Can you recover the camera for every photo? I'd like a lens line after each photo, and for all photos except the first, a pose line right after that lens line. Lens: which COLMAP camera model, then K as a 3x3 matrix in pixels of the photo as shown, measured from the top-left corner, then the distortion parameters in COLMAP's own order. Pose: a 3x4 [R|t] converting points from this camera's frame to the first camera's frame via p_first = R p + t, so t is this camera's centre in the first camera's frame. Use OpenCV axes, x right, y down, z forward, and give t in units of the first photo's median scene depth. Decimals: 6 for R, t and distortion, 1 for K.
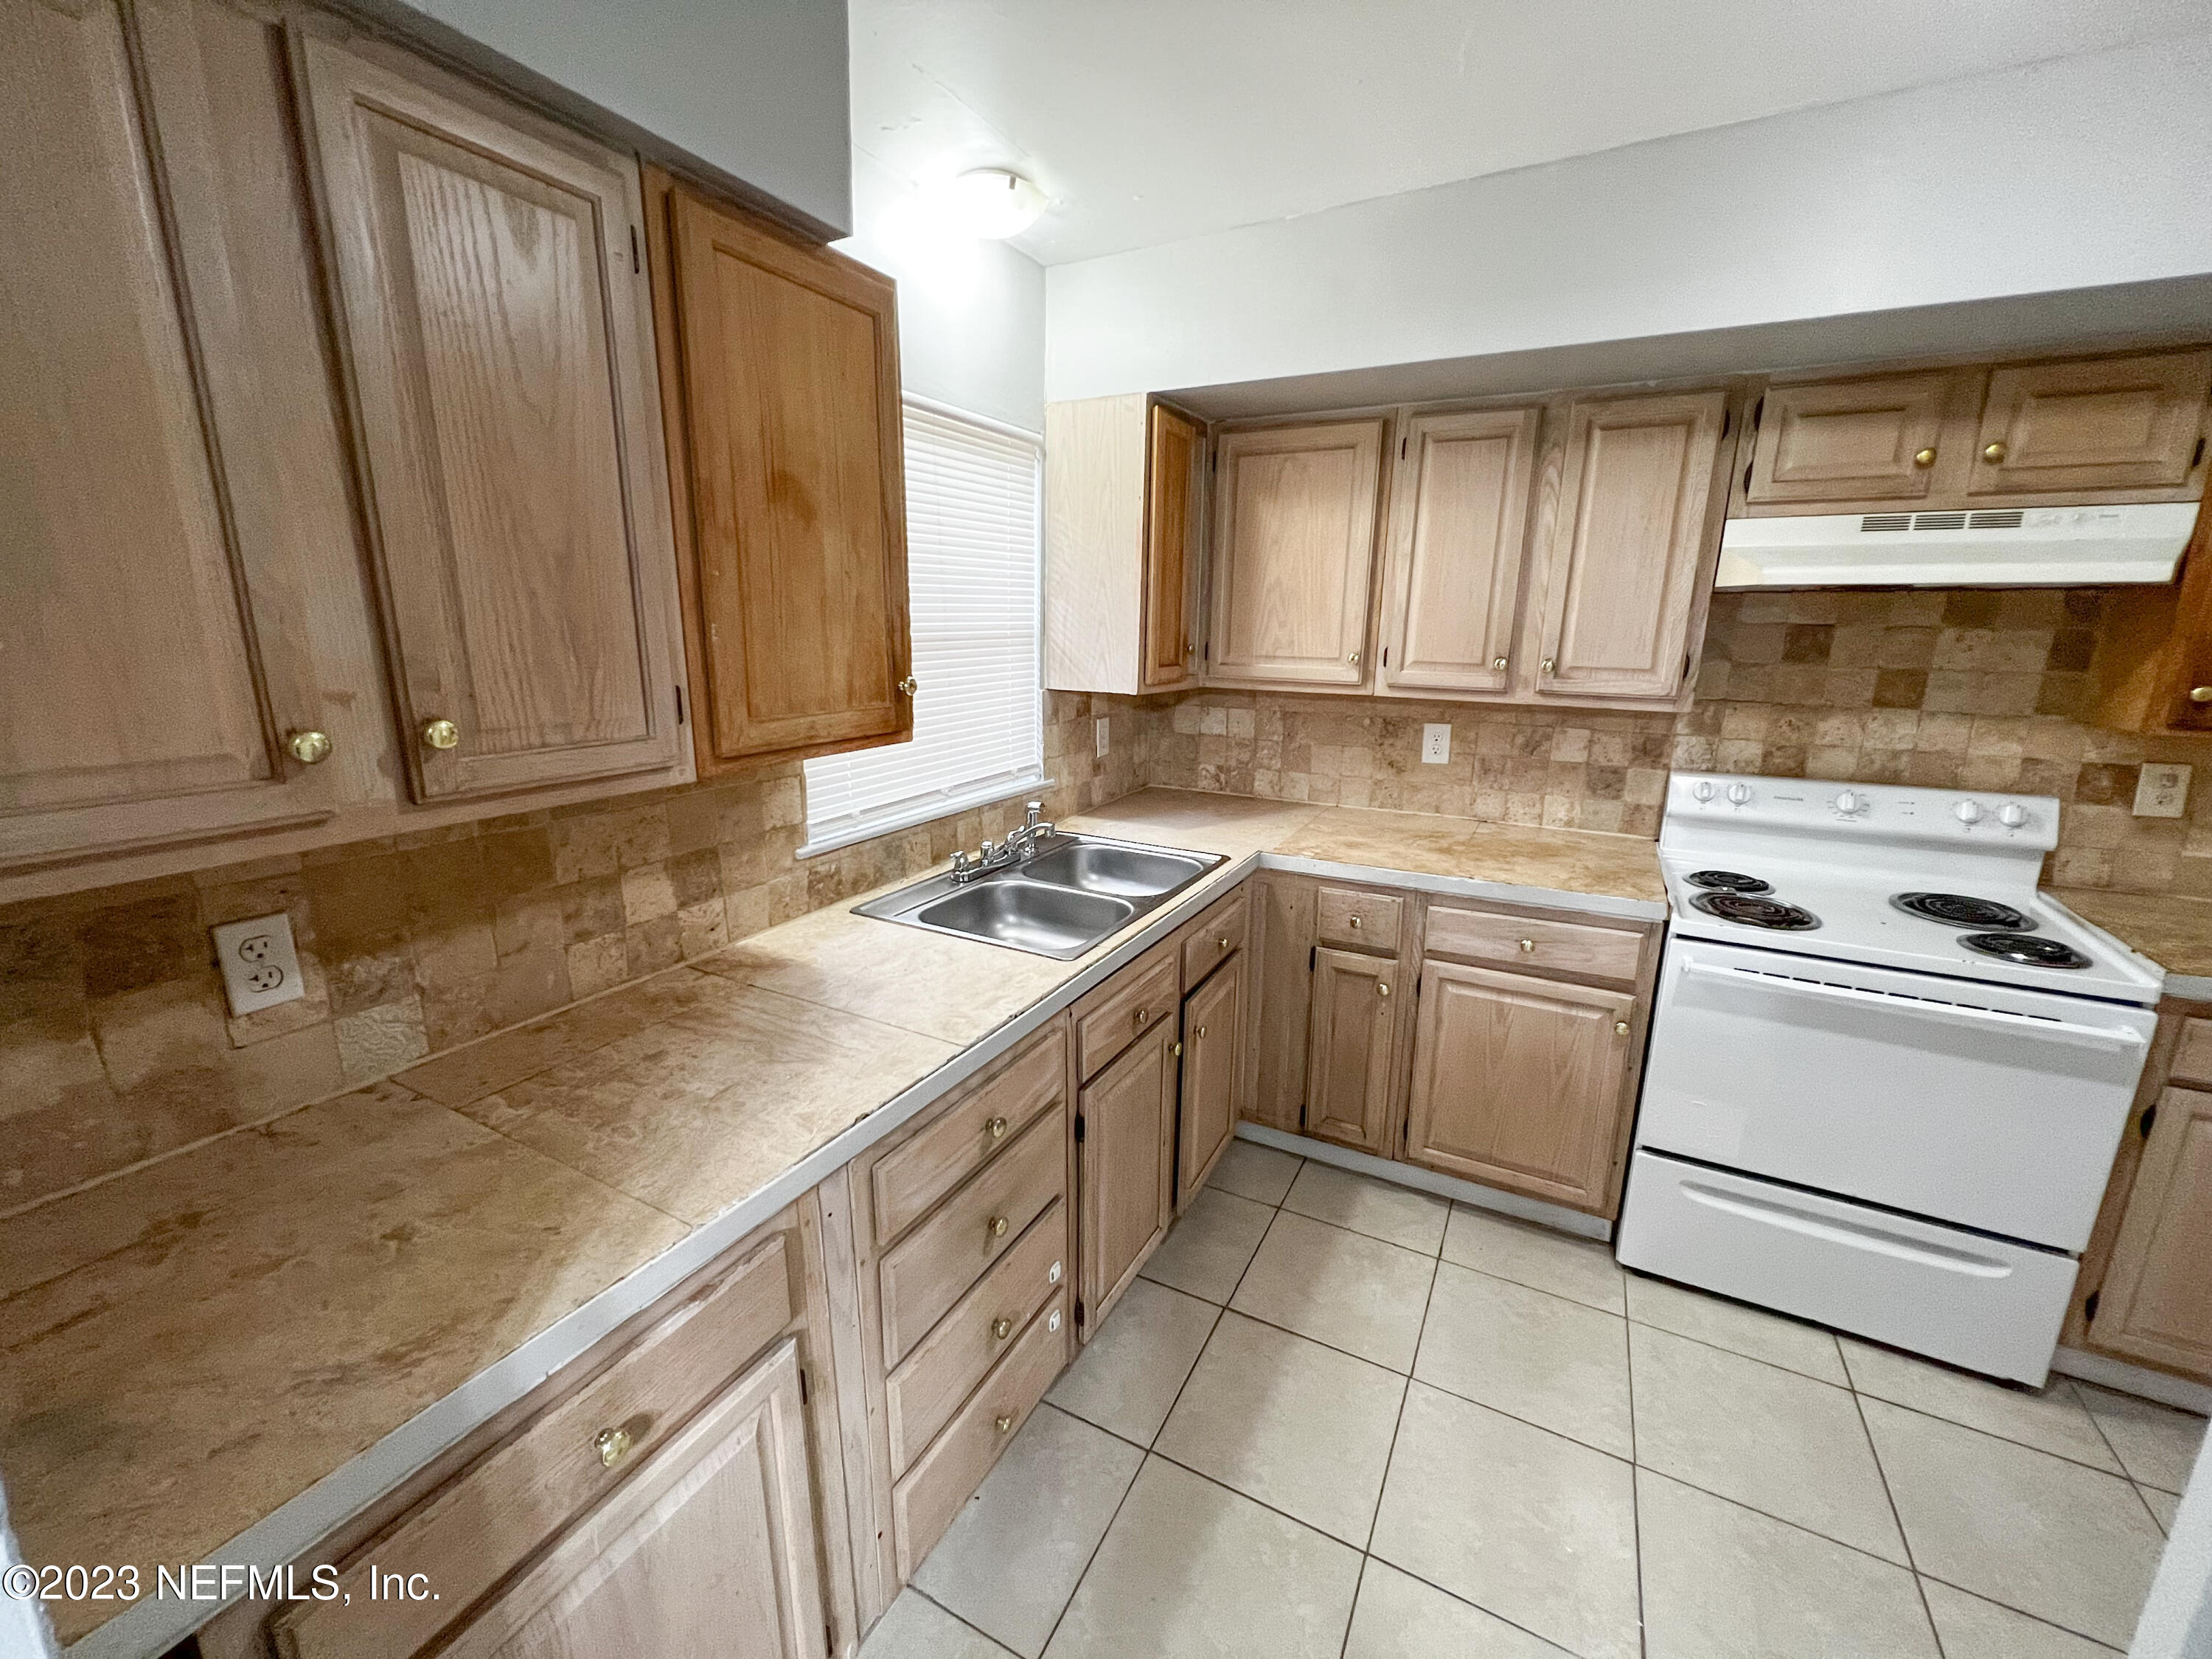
lens RADIAL K [[888.0, 0, 1096.3], [0, 888.0, 825.0], [0, 0, 1]] dist [-0.002007, -0.000765]
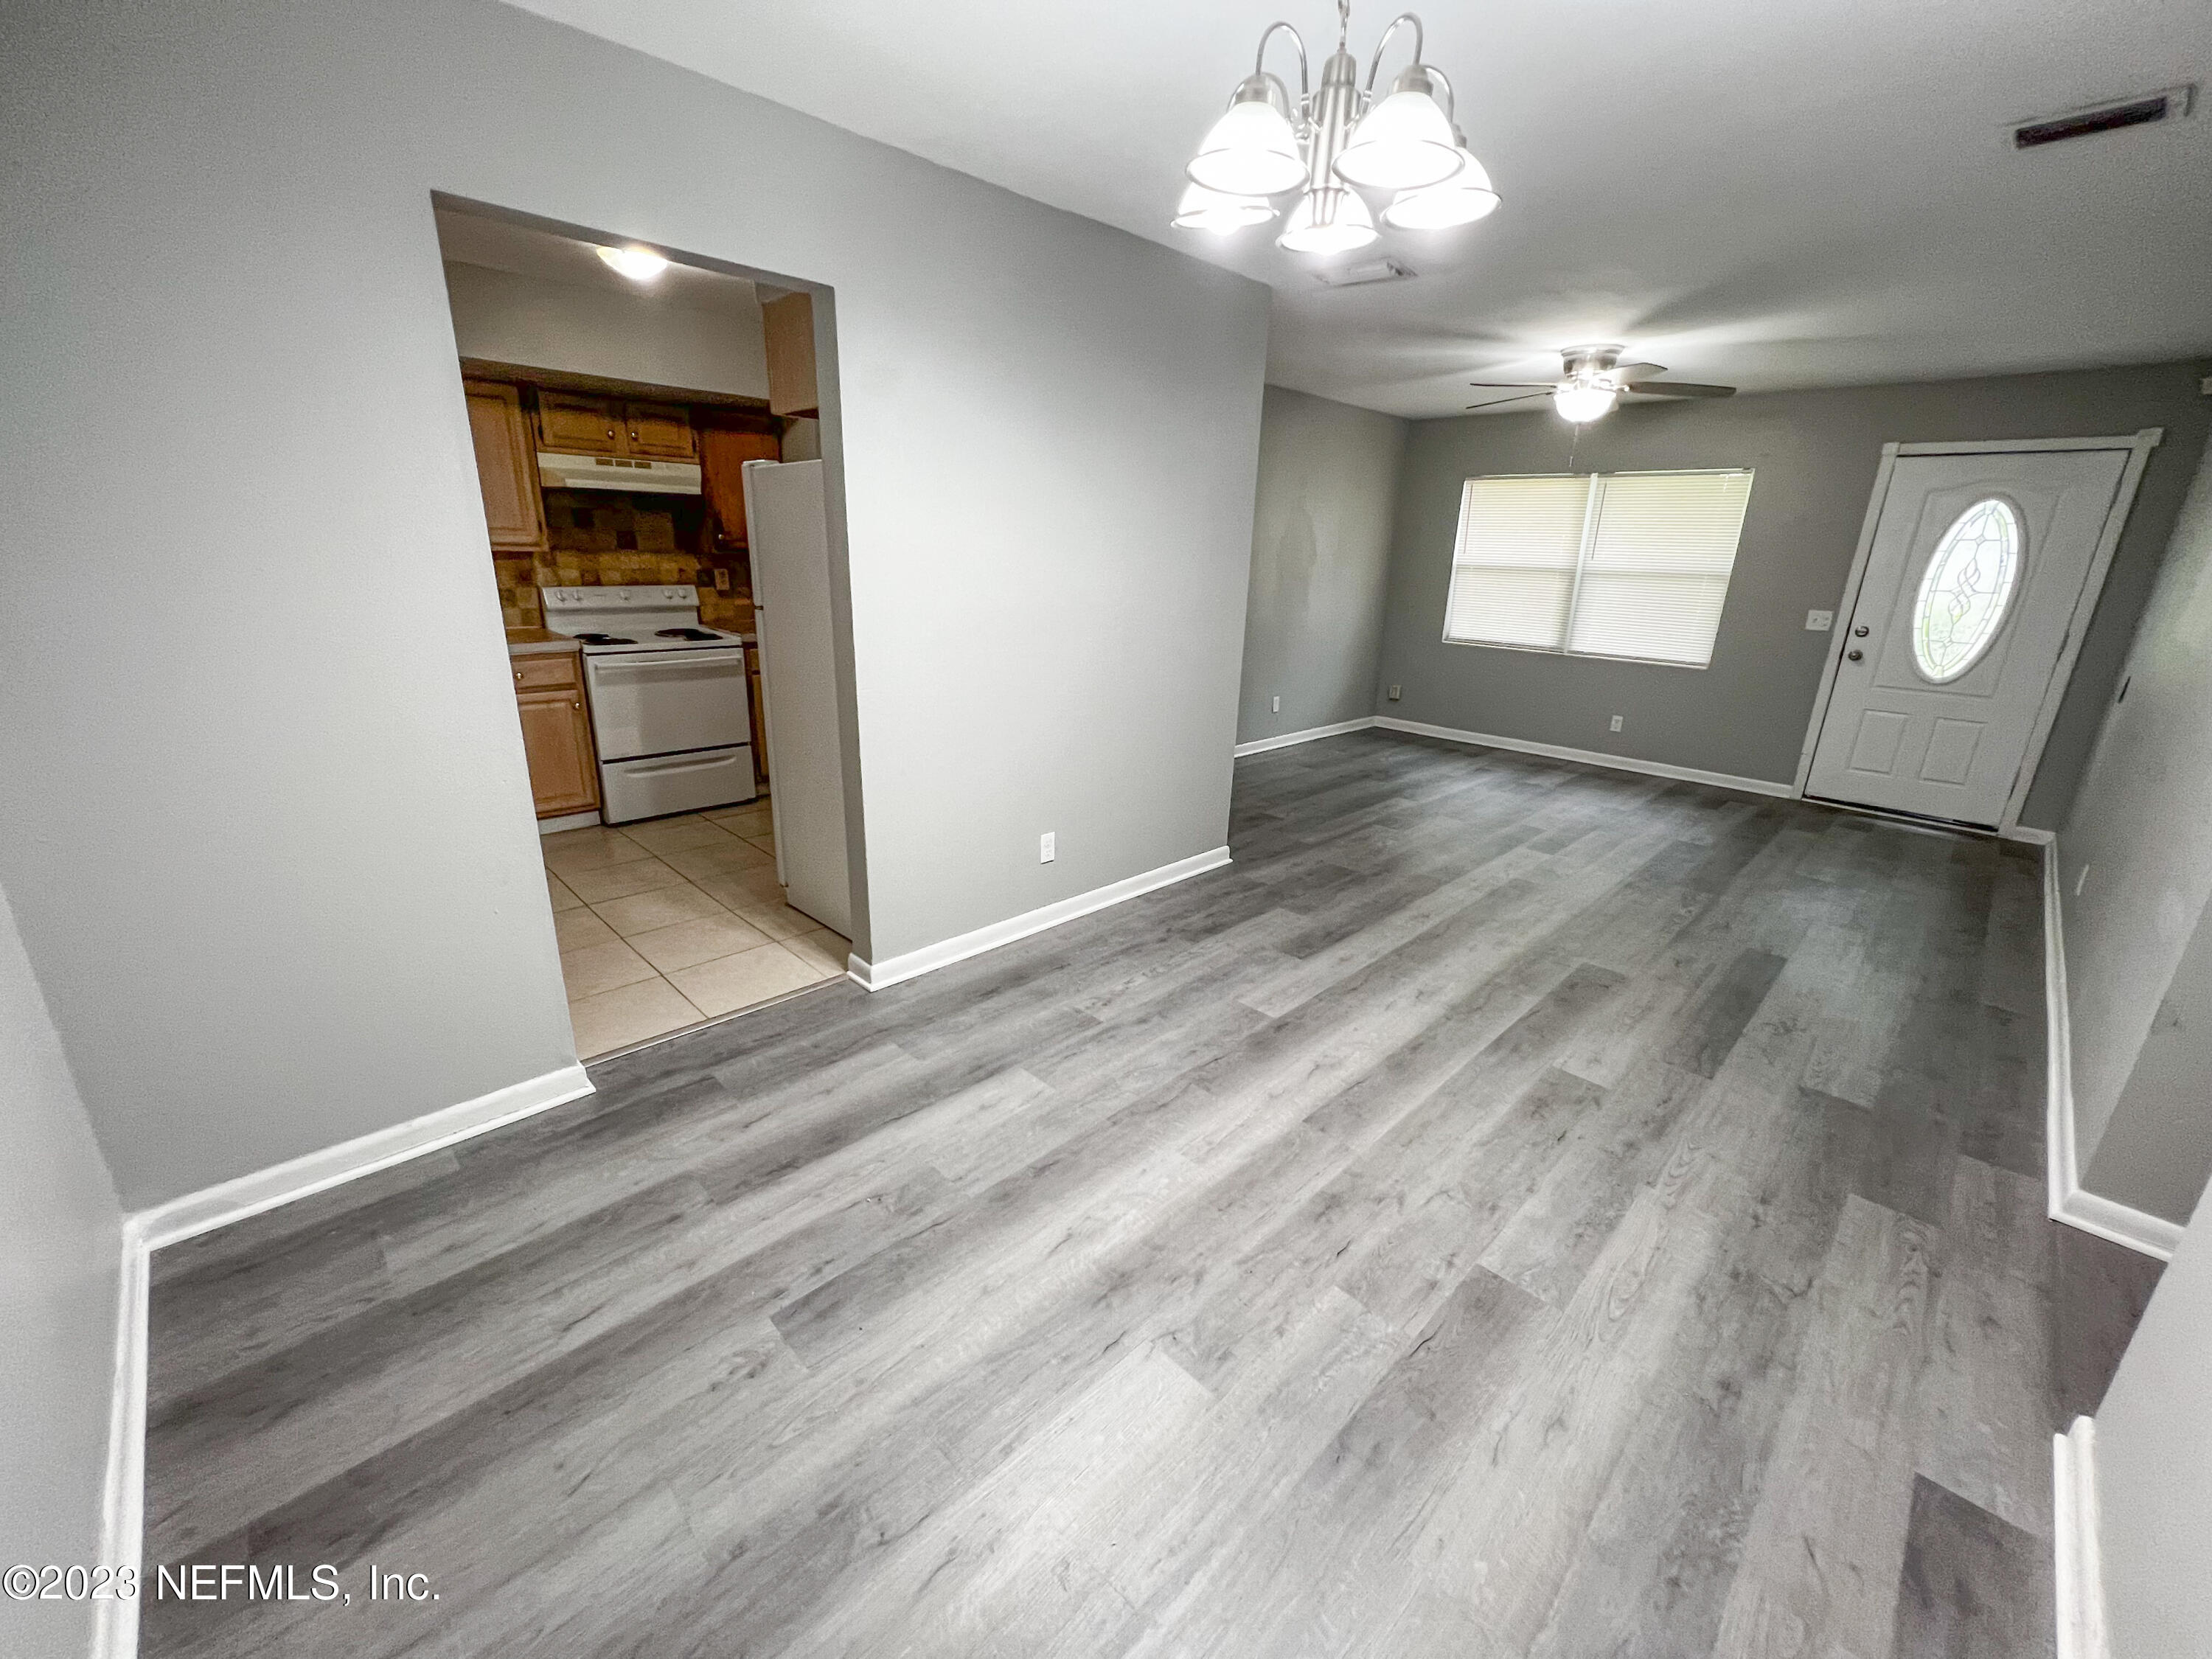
lens RADIAL K [[888.0, 0, 1101.5], [0, 888.0, 830.7], [0, 0, 1]] dist [-0.002007, -0.000765]
pose [[0.287166, -0.288263, 0.913477, -1.018543], [0.191384, 0.951682, 0.240154, 0.240469], [-0.938567, 0.105861, 0.328459, -0.786818]]
